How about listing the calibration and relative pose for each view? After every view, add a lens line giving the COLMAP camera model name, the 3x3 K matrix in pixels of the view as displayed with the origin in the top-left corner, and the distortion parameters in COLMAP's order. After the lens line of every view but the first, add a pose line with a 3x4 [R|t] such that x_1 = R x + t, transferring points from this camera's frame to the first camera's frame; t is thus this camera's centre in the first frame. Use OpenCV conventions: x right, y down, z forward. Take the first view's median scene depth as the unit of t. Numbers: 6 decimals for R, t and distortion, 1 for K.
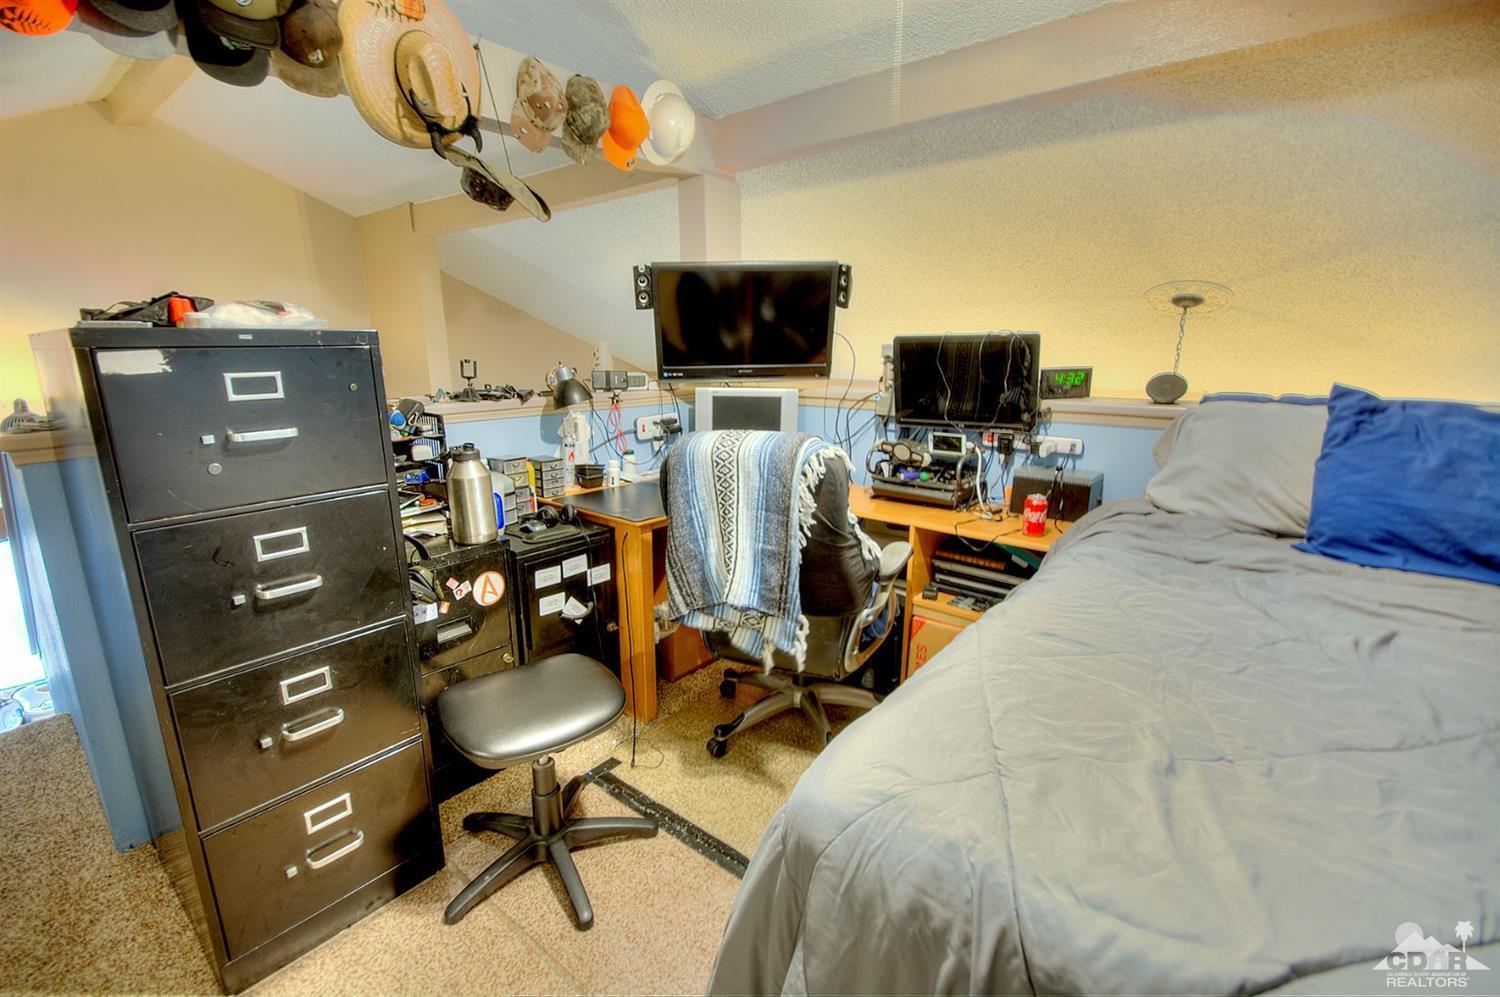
lens RADIAL K [[680.4, 0, 746.5], [0, 680.4, 494.1], [0, 0, 1]] dist [-0.004706, -0.001227]
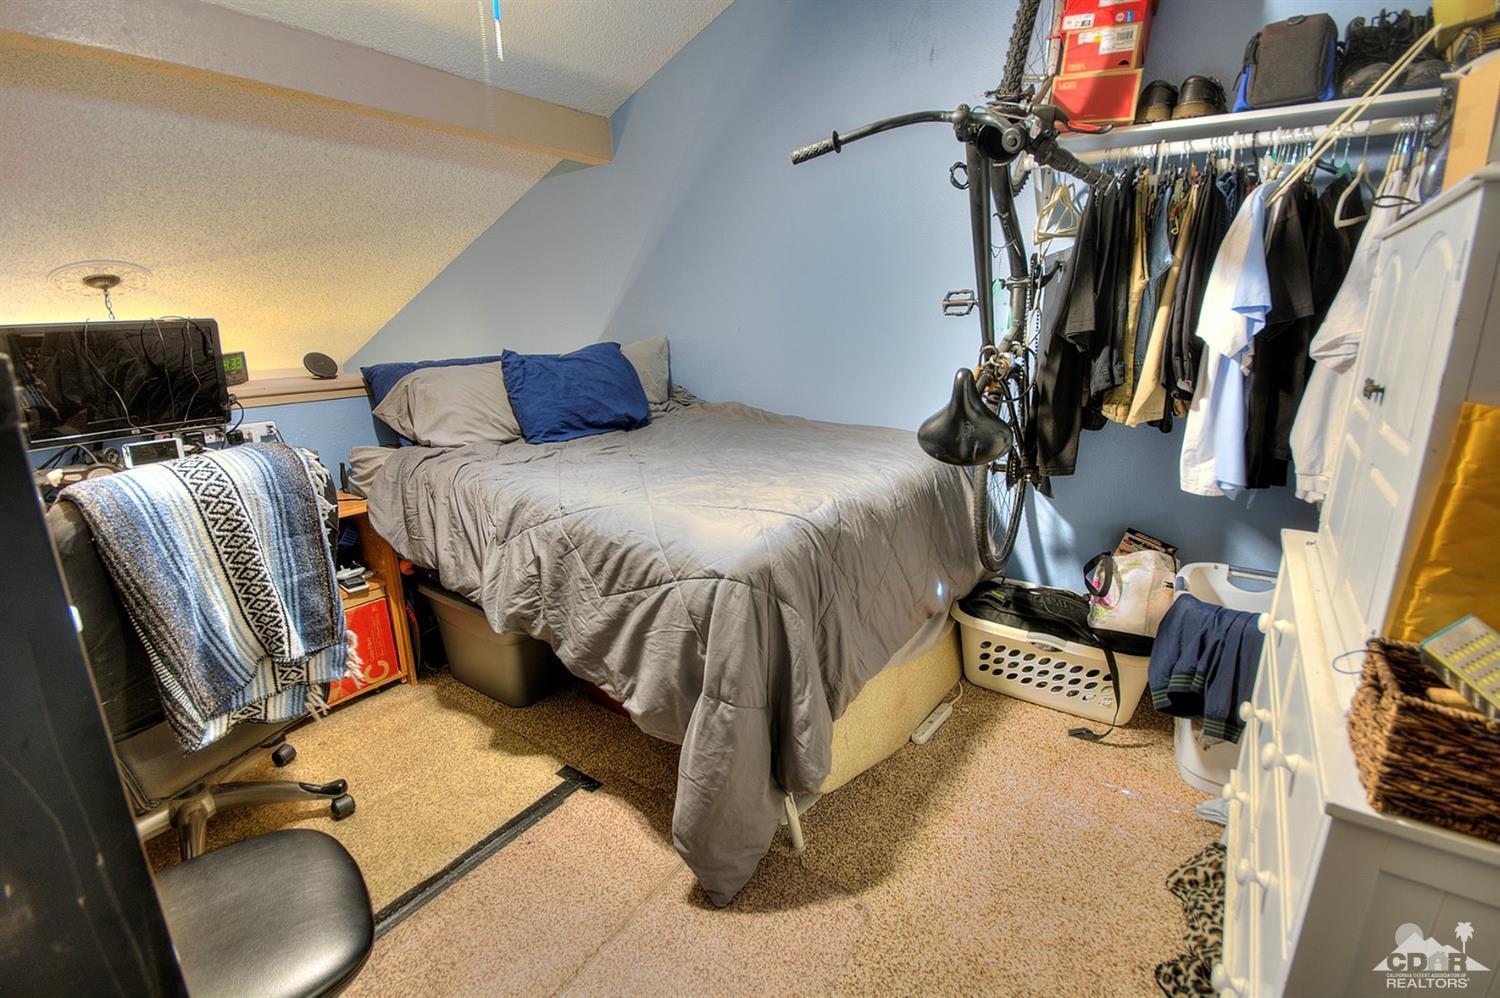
lens RADIAL K [[680.4, 0, 745.5], [0, 680.4, 502.8], [0, 0, 1]] dist [-0.004706, -0.001227]
pose [[-0.089264, -0.265913, 0.959855, -0.796505], [0.223237, 0.933843, 0.279467, -0.119566], [-0.970668, 0.239222, -0.023997, 0.451275]]
